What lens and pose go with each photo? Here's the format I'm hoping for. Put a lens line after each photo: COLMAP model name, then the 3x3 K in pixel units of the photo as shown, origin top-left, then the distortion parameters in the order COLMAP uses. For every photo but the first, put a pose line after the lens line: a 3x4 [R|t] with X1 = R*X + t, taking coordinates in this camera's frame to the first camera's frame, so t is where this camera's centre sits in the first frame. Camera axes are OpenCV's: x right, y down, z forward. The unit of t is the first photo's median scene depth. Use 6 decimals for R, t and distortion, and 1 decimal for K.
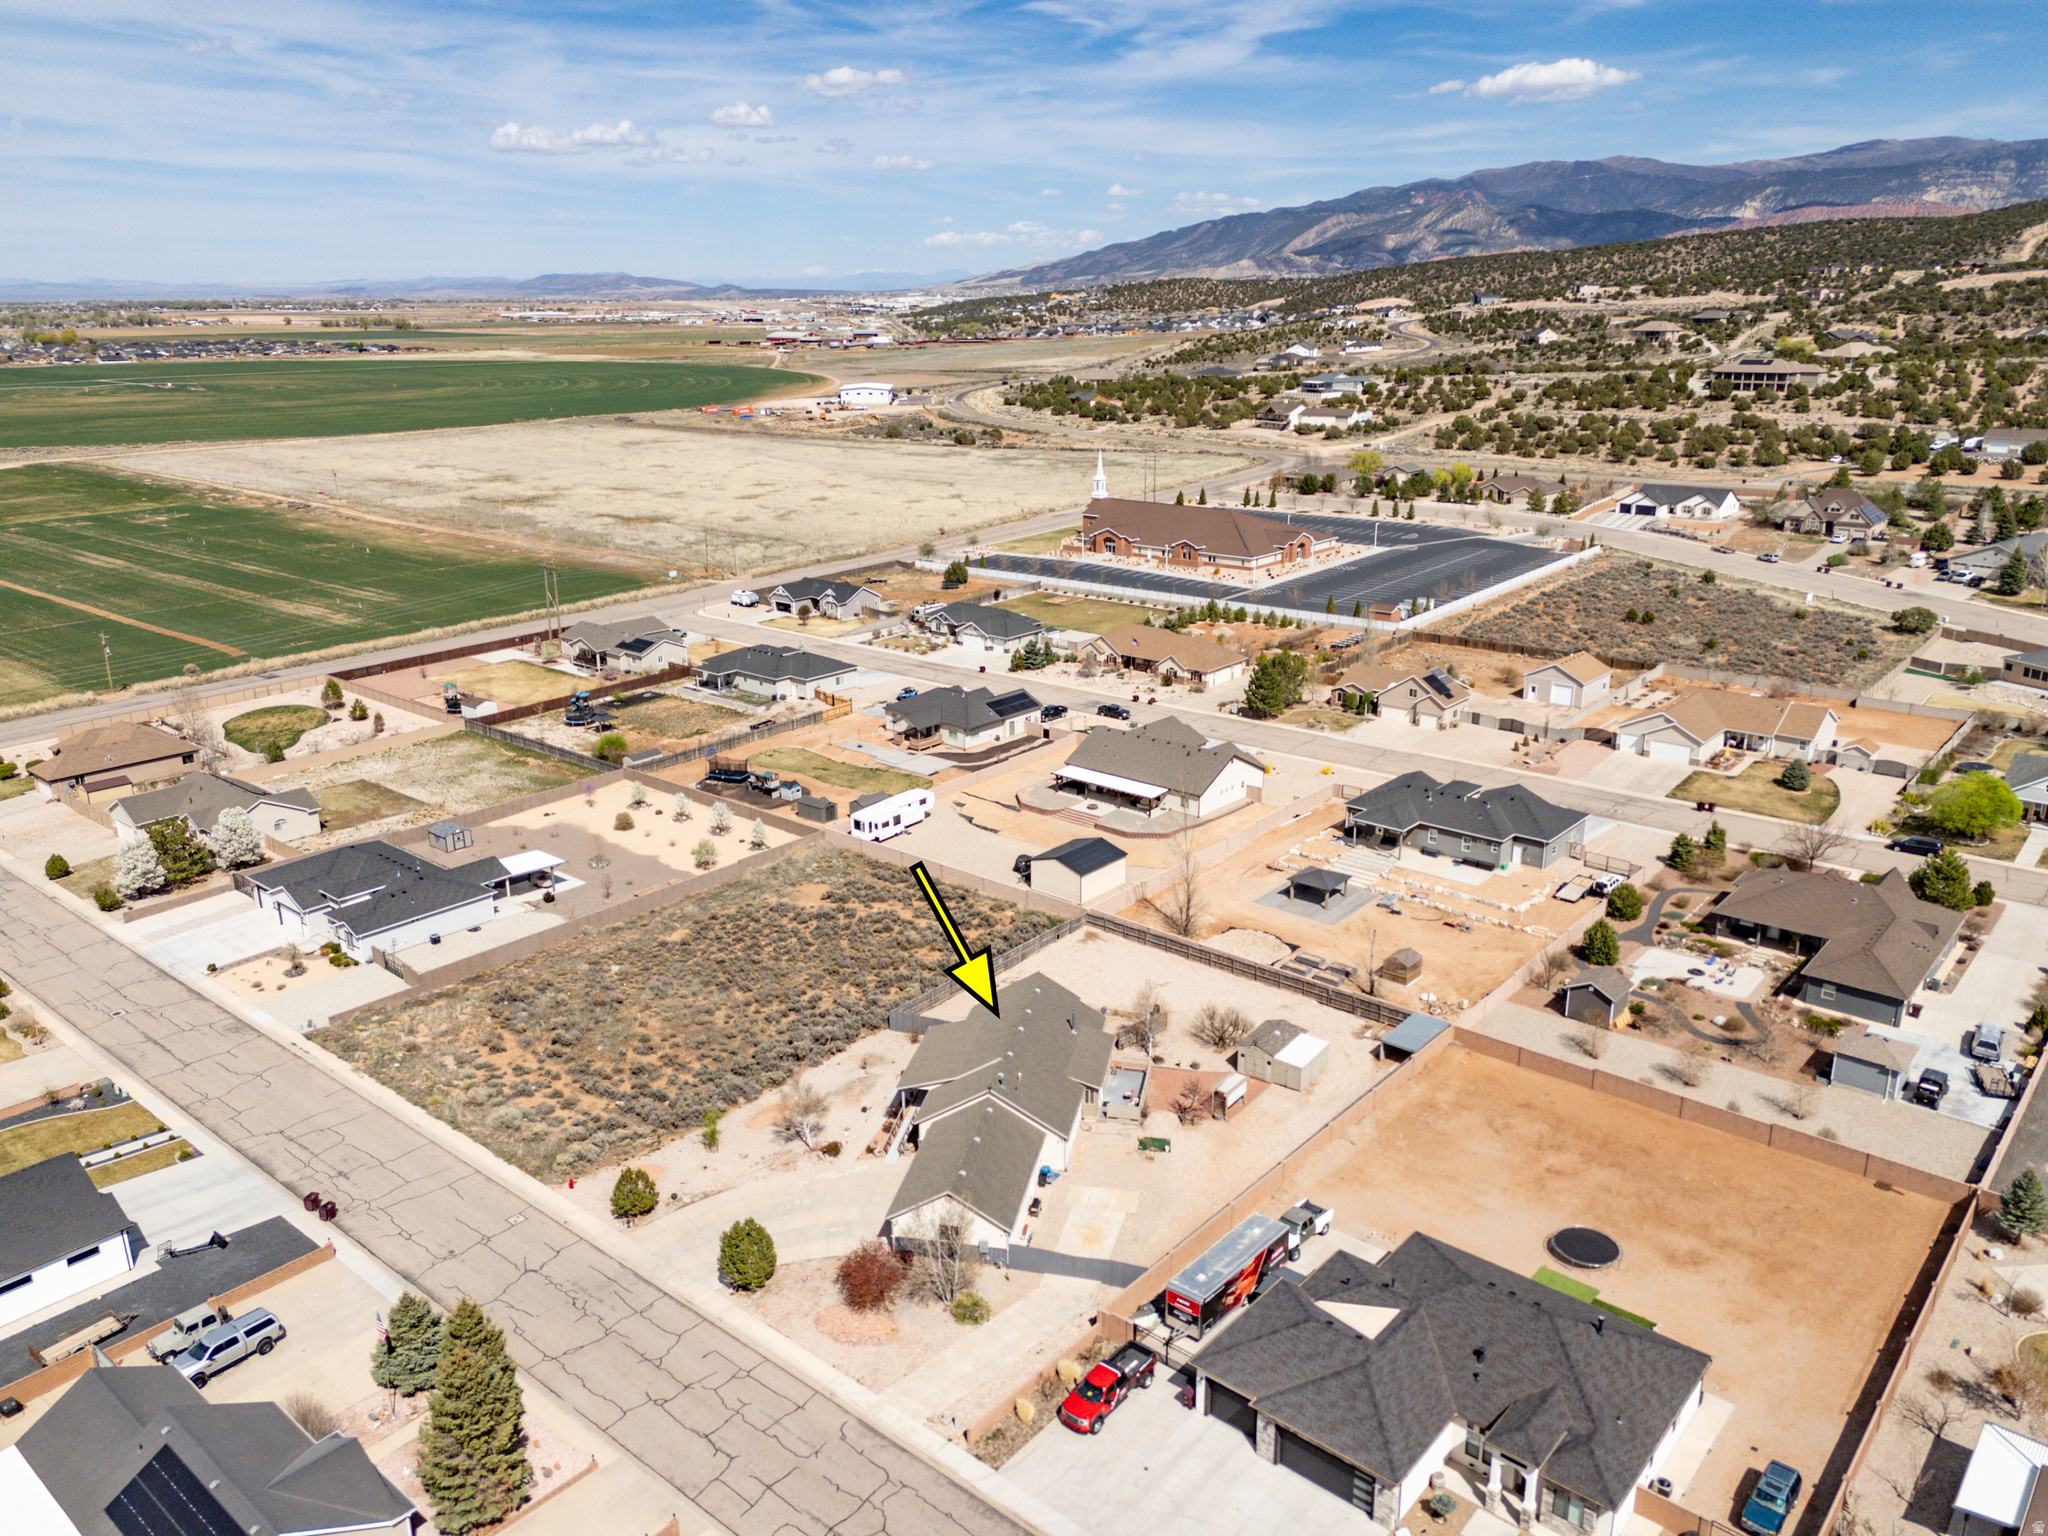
lens RADIAL K [[1486.1, 0, 1040.6], [0, 1486.1, 775.2], [0, 0, 1]] dist [0.169910, -0.260767]
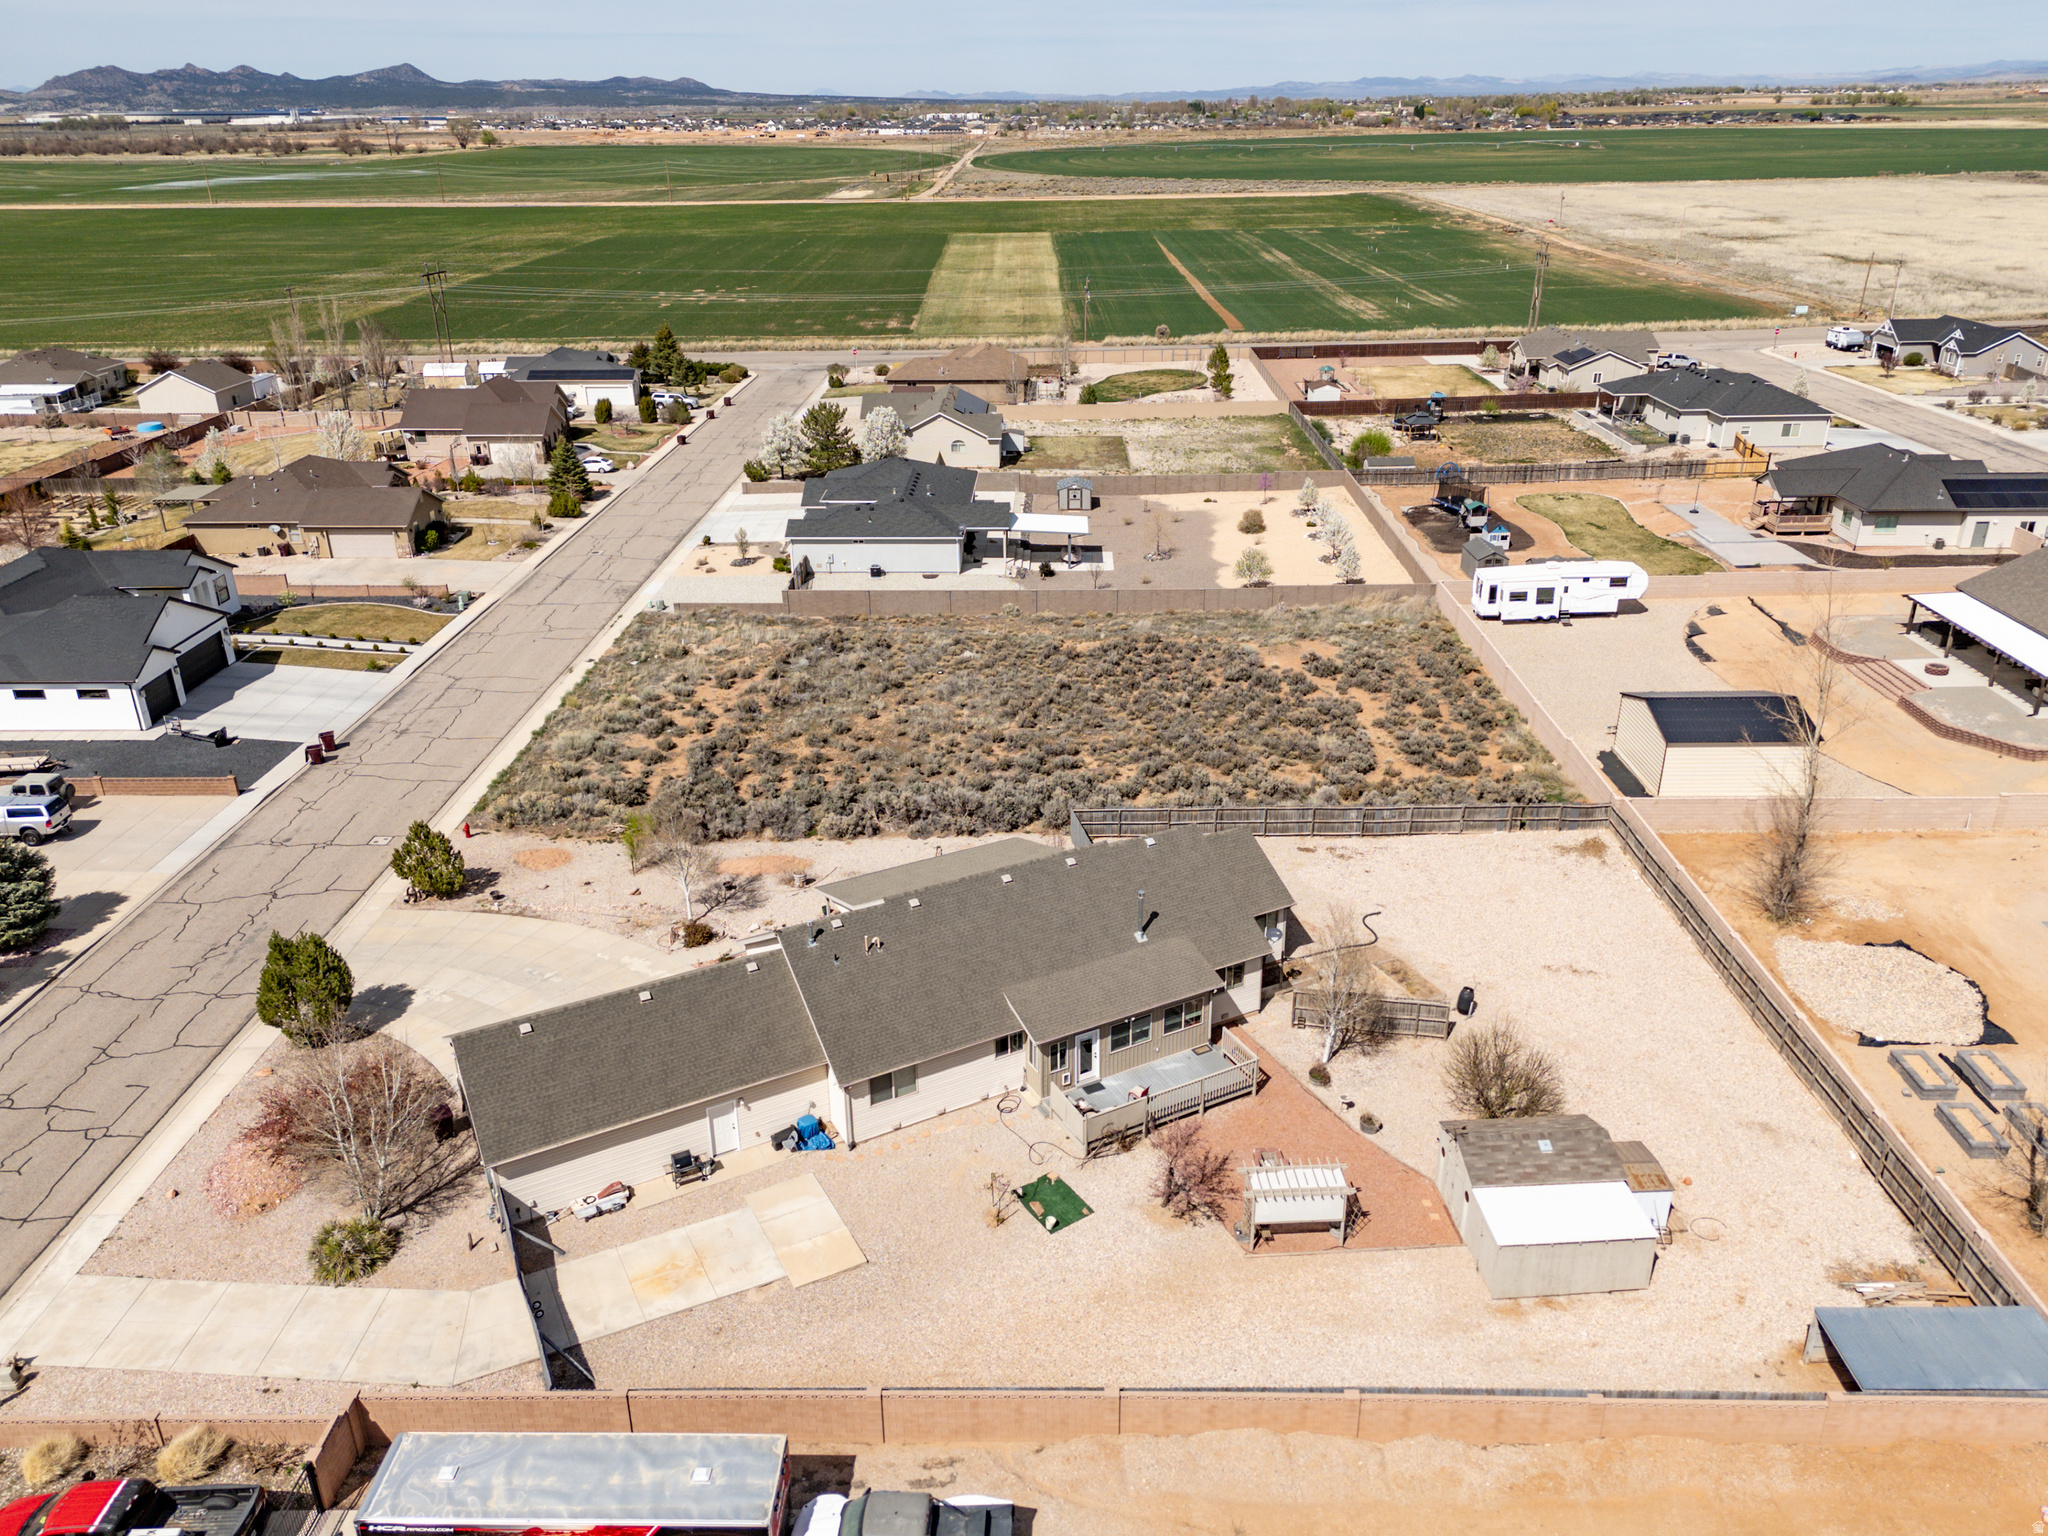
lens RADIAL K [[1501.2, 0, 1031.7], [0, 1501.2, 769.1], [0, 0, 1]] dist [0.073240, -0.064392]
pose [[0.631844, 0.311637, -0.709686, 0.215999], [-0.229866, 0.949761, 0.212406, 0.013434], [0.740226, 0.028925, 0.671736, 0.408824]]
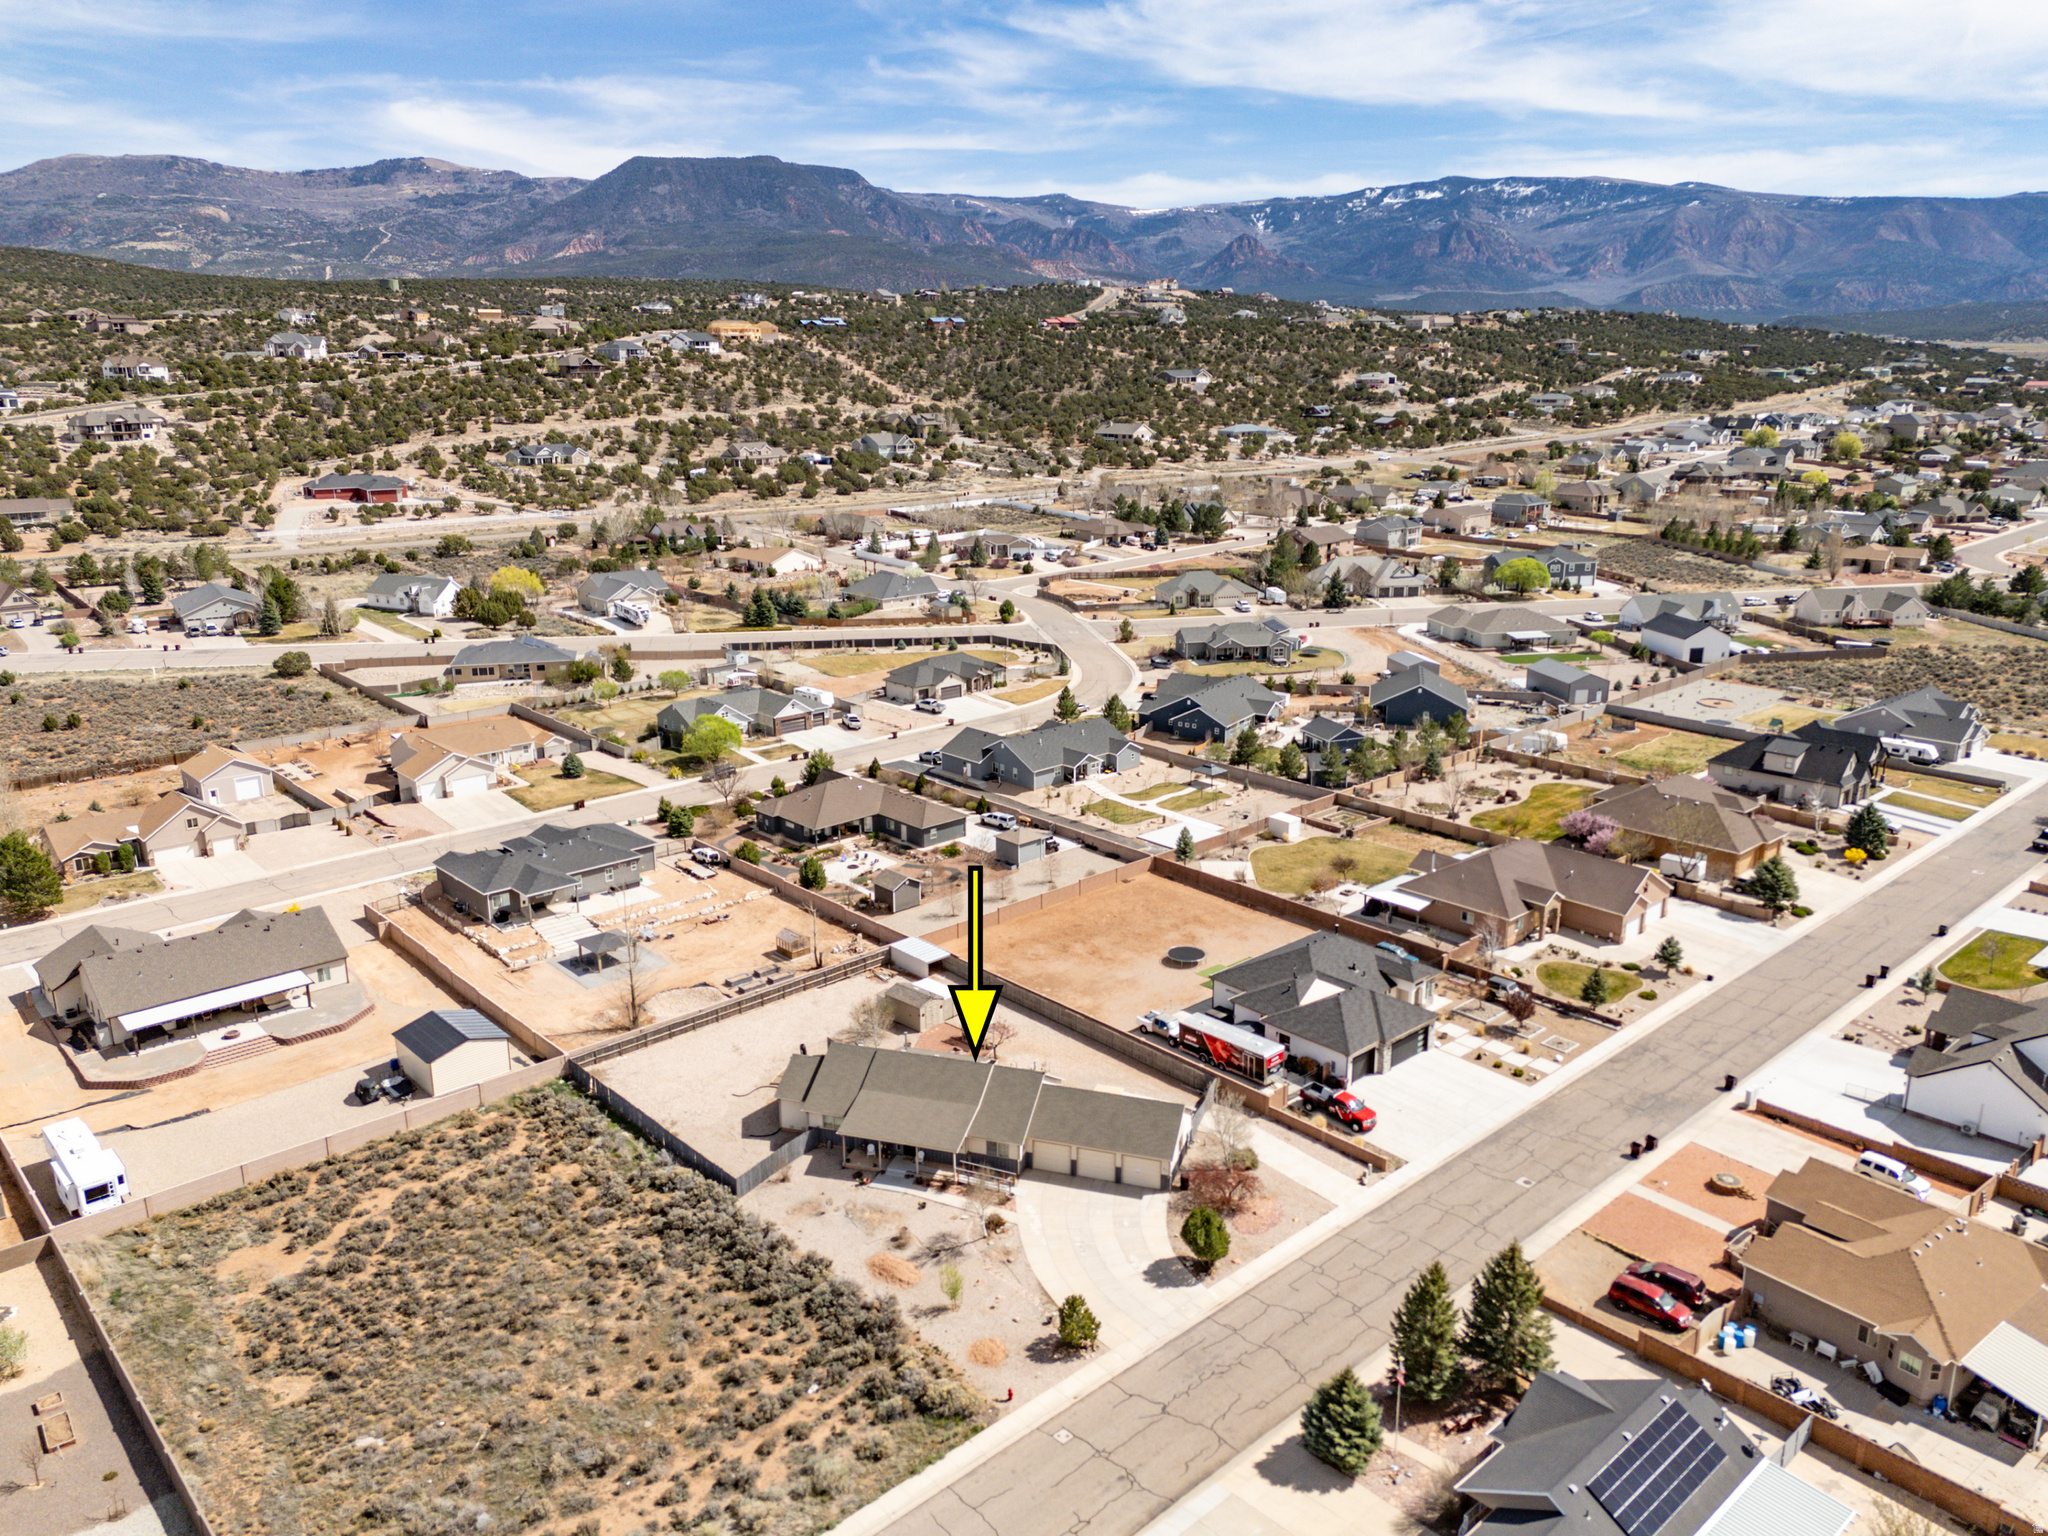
lens RADIAL K [[1501.2, 0, 1031.7], [0, 1501.2, 769.1], [0, 0, 1]] dist [0.073240, -0.064392]
pose [[0.126078, -0.261544, 0.956922, -0.604871], [0.307382, 0.927444, 0.212989, -0.140655], [-0.943197, 0.267287, 0.197325, 0.416490]]
